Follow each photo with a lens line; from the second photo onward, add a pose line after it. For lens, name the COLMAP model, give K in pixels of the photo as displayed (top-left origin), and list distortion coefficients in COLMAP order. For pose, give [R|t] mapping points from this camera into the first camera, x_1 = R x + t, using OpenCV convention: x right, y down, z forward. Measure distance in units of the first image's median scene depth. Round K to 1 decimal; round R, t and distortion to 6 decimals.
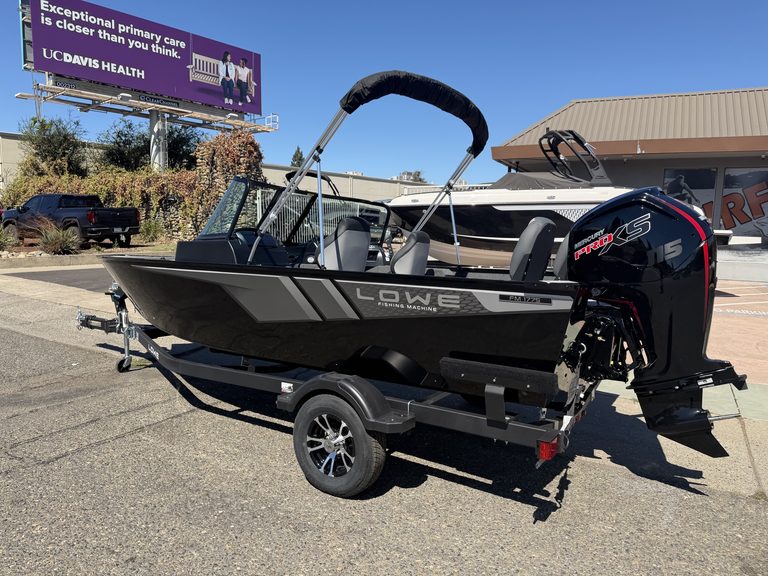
lens RADIAL K [[540.4, 0, 385.3], [0, 540.4, 291.3], [0, 0, 1]] dist [0.047664, -0.059992]
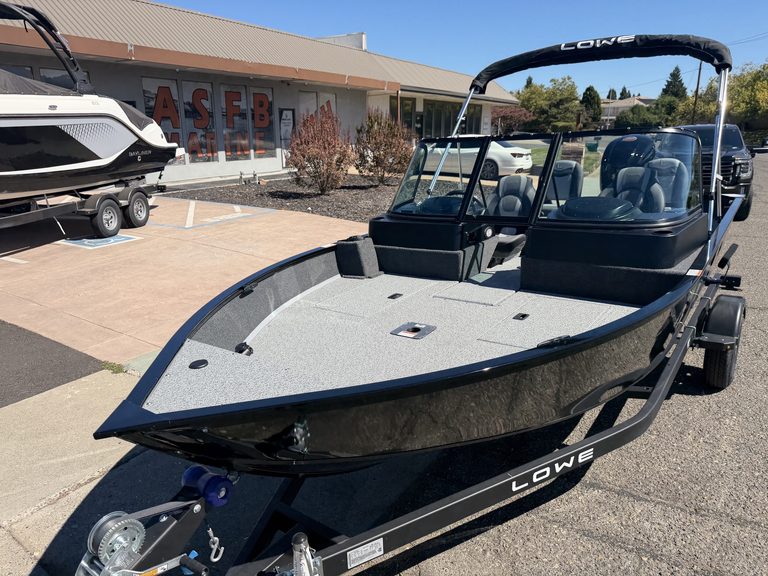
lens RADIAL K [[540.4, 0, 383.0], [0, 540.4, 293.7], [0, 0, 1]] dist [0.047664, -0.059992]
pose [[0.050504, -0.311880, 0.948778, -1.096000], [0.120163, 0.944987, 0.304237, -0.278888], [-0.991469, 0.098642, 0.085202, 1.392267]]
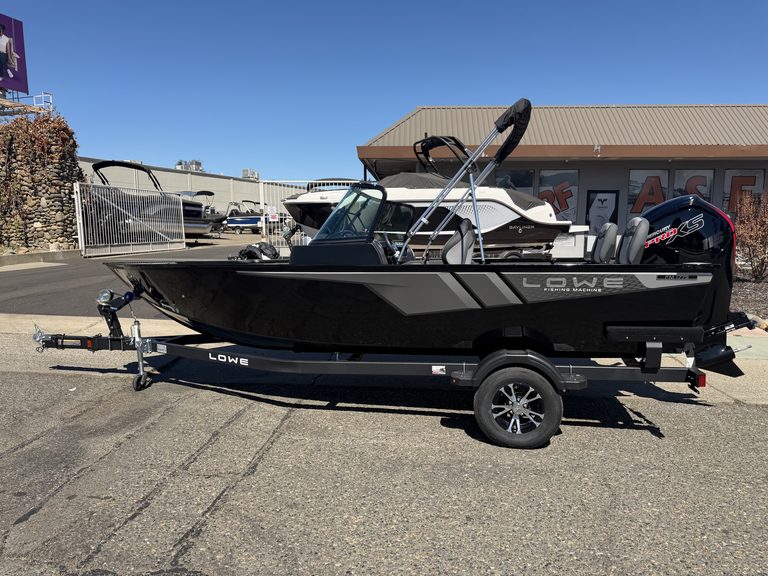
lens RADIAL K [[540.4, 0, 383.2], [0, 540.4, 294.3], [0, 0, 1]] dist [0.047664, -0.059992]
pose [[0.920976, -0.069734, 0.383329, -0.673174], [0.062645, 0.997555, 0.030964, -0.022523], [-0.384551, -0.004504, 0.923093, -0.004071]]
